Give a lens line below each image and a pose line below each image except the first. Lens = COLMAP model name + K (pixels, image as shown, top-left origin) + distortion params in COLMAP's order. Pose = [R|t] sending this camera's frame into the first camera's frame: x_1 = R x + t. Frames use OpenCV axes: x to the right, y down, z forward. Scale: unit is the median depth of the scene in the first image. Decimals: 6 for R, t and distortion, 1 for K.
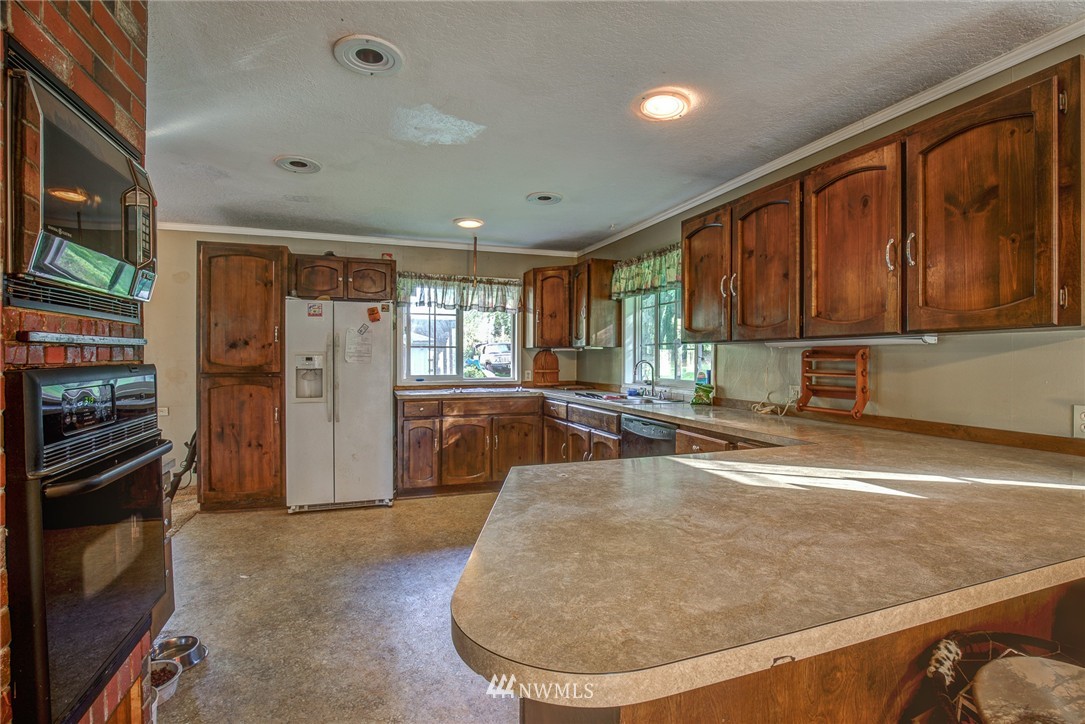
lens RADIAL K [[500.5, 0, 540.9], [0, 500.5, 361.2], [0, 0, 1]] dist [-0.027692, 0.000157]
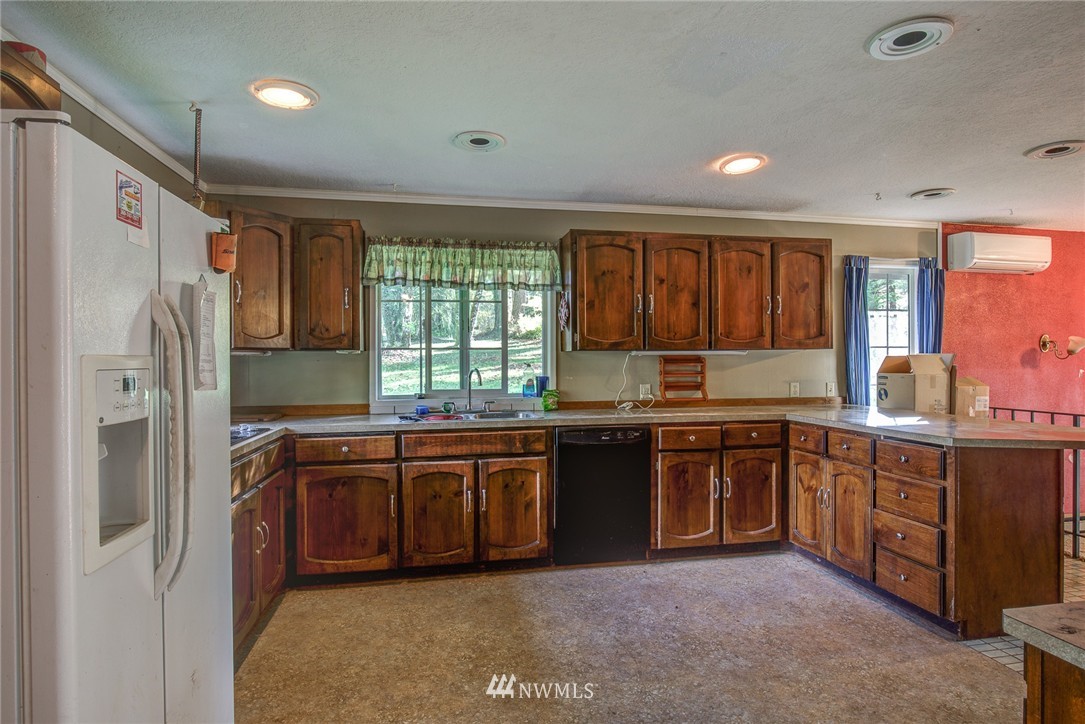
lens RADIAL K [[574.9, 0, 541.9], [0, 574.9, 361.7], [0, 0, 1]] dist [0.000290, 0.000628]
pose [[0.151440, -0.002671, 0.988463, -1.104292], [0.014954, 0.999888, 0.000410, -0.017009], [-0.988353, 0.014719, 0.151463, 1.114117]]
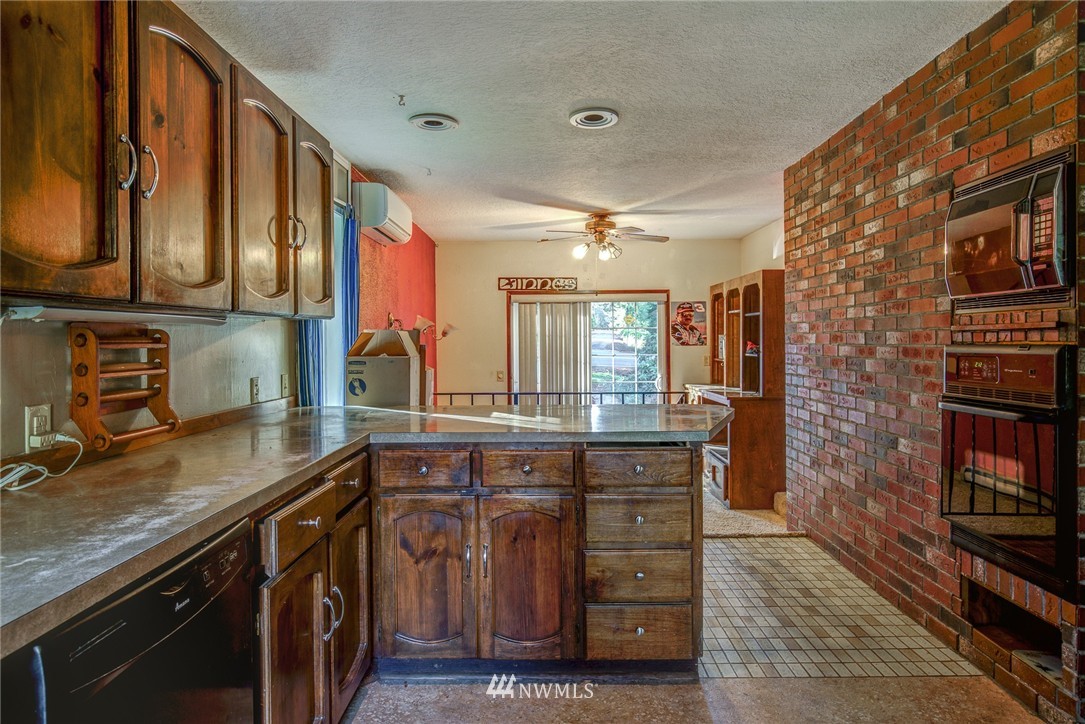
lens RADIAL K [[648.5, 0, 537.4], [0, 648.5, 346.3], [0, 0, 1]] dist [-0.008973, -0.001050]
pose [[-0.935998, 0.003282, 0.351991, -0.133767], [0.011306, 0.999721, 0.020743, -0.012556], [-0.351825, 0.023395, -0.935774, 1.480091]]
